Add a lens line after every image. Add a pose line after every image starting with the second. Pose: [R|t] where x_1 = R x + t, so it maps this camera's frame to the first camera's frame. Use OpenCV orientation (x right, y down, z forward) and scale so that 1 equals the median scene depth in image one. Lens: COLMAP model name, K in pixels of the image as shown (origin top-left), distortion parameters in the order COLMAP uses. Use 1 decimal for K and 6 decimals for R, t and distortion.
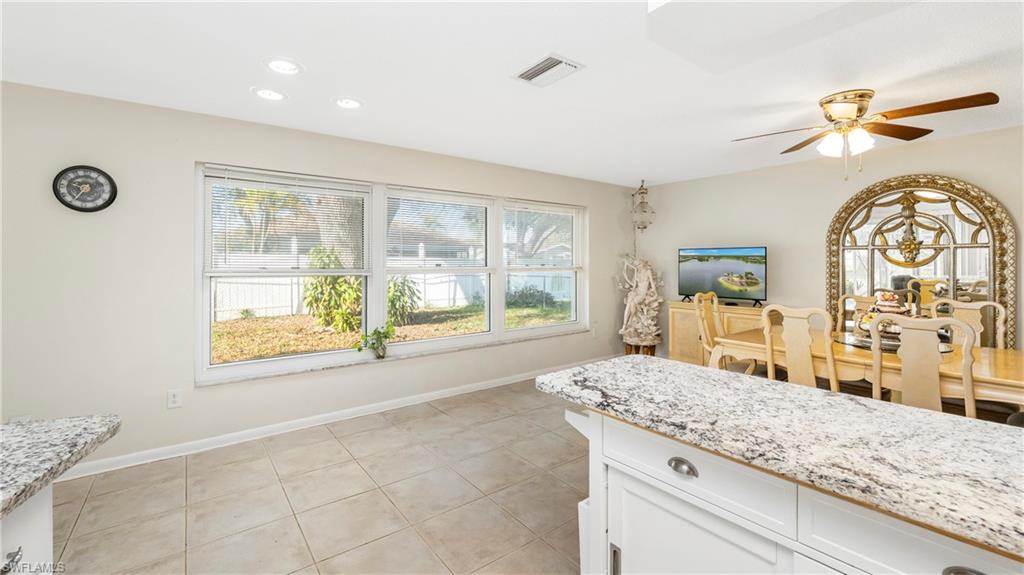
lens RADIAL K [[418.2, 0, 509.7], [0, 418.2, 266.2], [0, 0, 1]] dist [-0.004353, 0.000061]
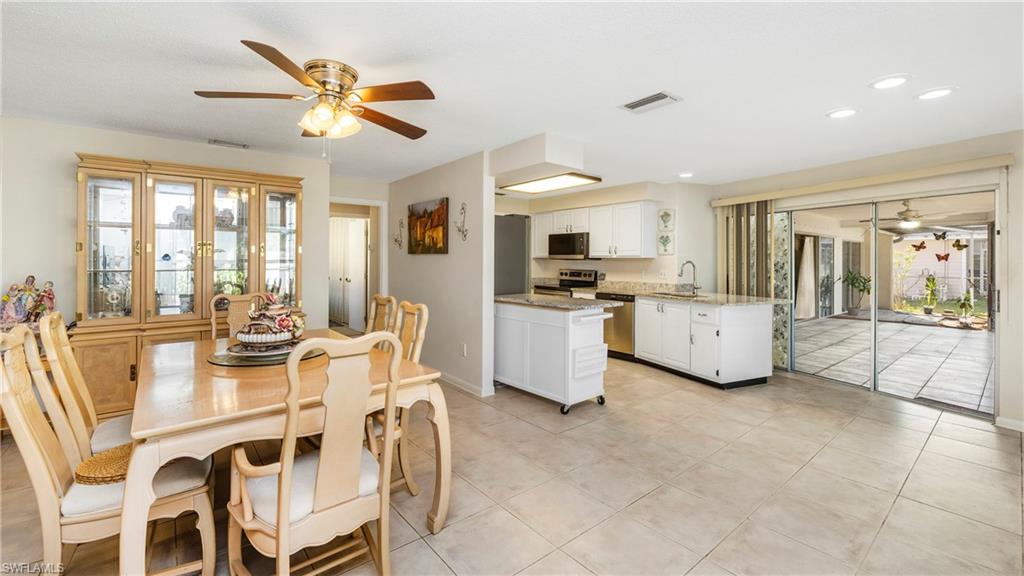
lens RADIAL K [[428.1, 0, 508.7], [0, 428.1, 257.3], [0, 0, 1]] dist [-0.001159, -0.000014]
pose [[-0.999354, -0.007683, -0.035111, 0.332262], [-0.007636, 0.999970, -0.001472, -0.006378], [0.035121, -0.001203, -0.999382, 1.362418]]
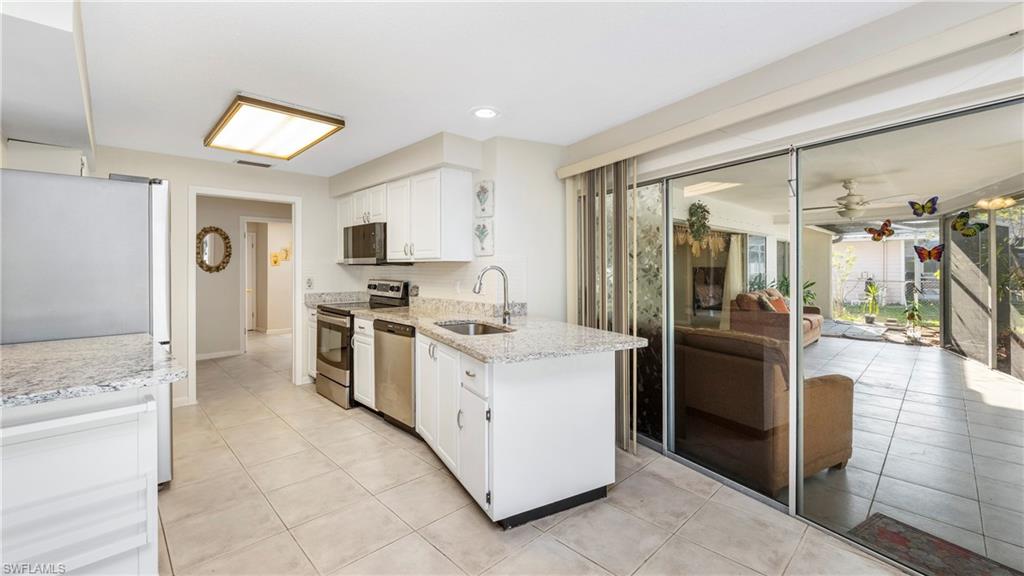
lens RADIAL K [[423.0, 0, 510.3], [0, 423.0, 264.4], [0, 0, 1]] dist [-0.000274, 0.000254]
pose [[-0.993292, 0.000905, -0.115626, -0.232781], [0.000774, 0.999999, 0.001178, -0.004520], [0.115627, 0.001081, -0.993292, 0.781940]]
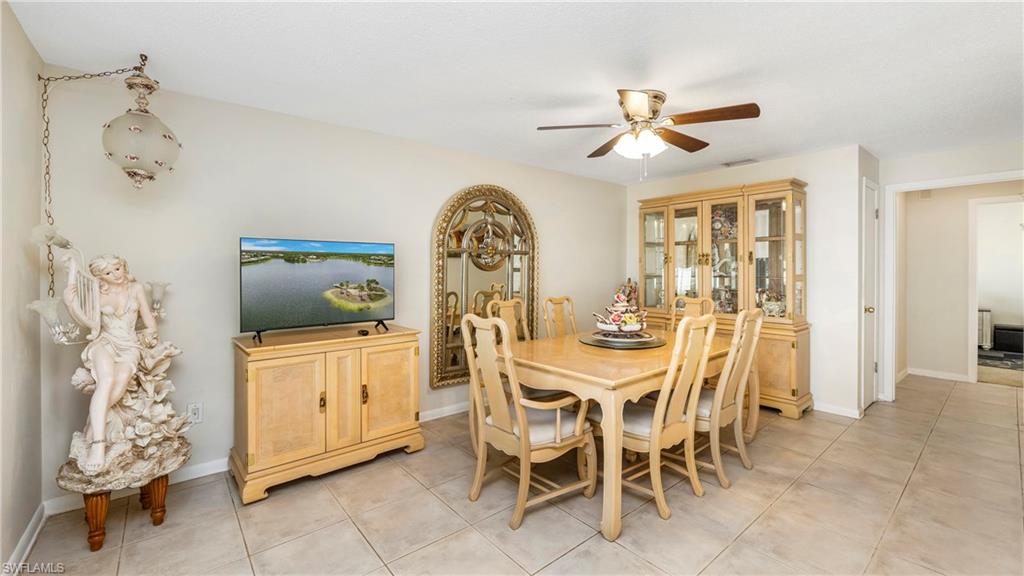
lens RADIAL K [[418.2, 0, 509.7], [0, 418.2, 266.7], [0, 0, 1]] dist [-0.004353, 0.000061]
pose [[-0.028170, 0.004145, 0.999595, -0.109323], [0.008339, 0.999958, -0.003912, -0.002577], [-0.999568, 0.008225, -0.028204, 0.966719]]
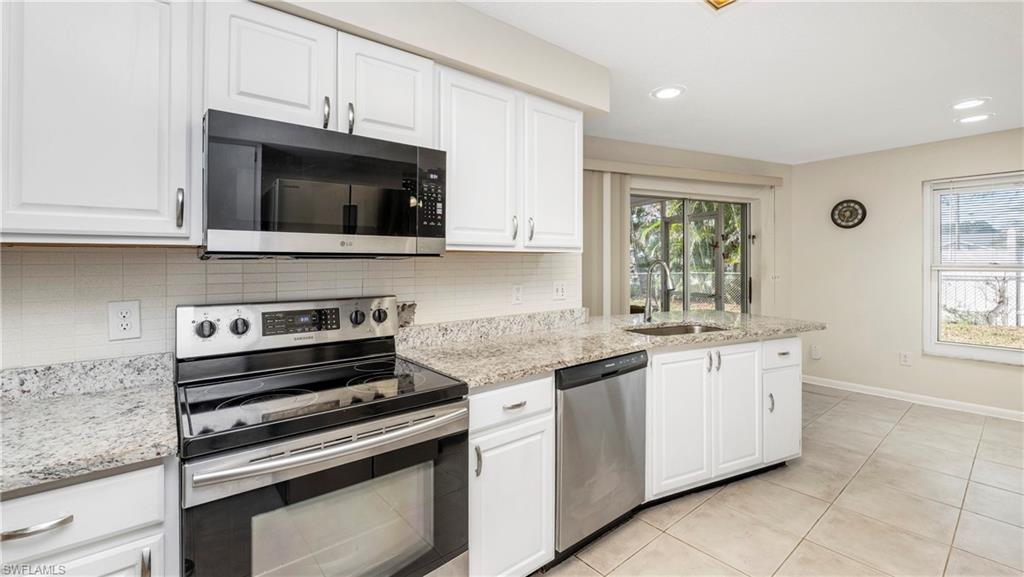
lens RADIAL K [[428.1, 0, 508.3], [0, 428.1, 264.7], [0, 0, 1]] dist [-0.007365, 0.000013]
pose [[0.029261, 0.004430, -0.999562, 0.412636], [-0.000715, 0.999990, 0.004411, 0.004371], [0.999572, 0.000586, 0.029264, -0.255822]]
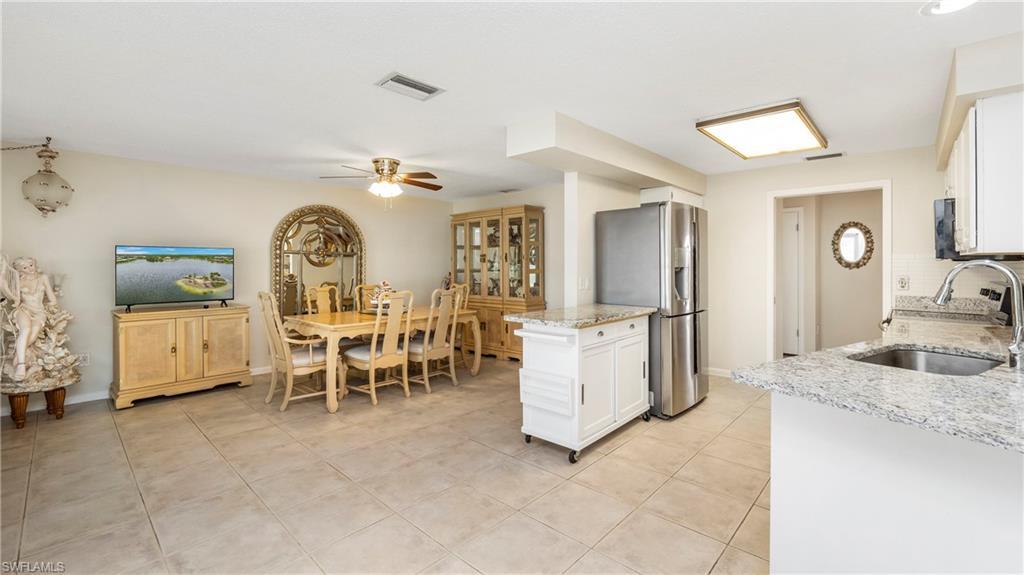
lens RADIAL K [[428.1, 0, 508.3], [0, 428.1, 263.7], [0, 0, 1]] dist [-0.007365, 0.000013]
pose [[-0.153966, 0.001589, 0.988075, -0.647001], [0.008351, 0.999965, -0.000307, -0.001336], [-0.988041, 0.008204, -0.153974, 0.561538]]
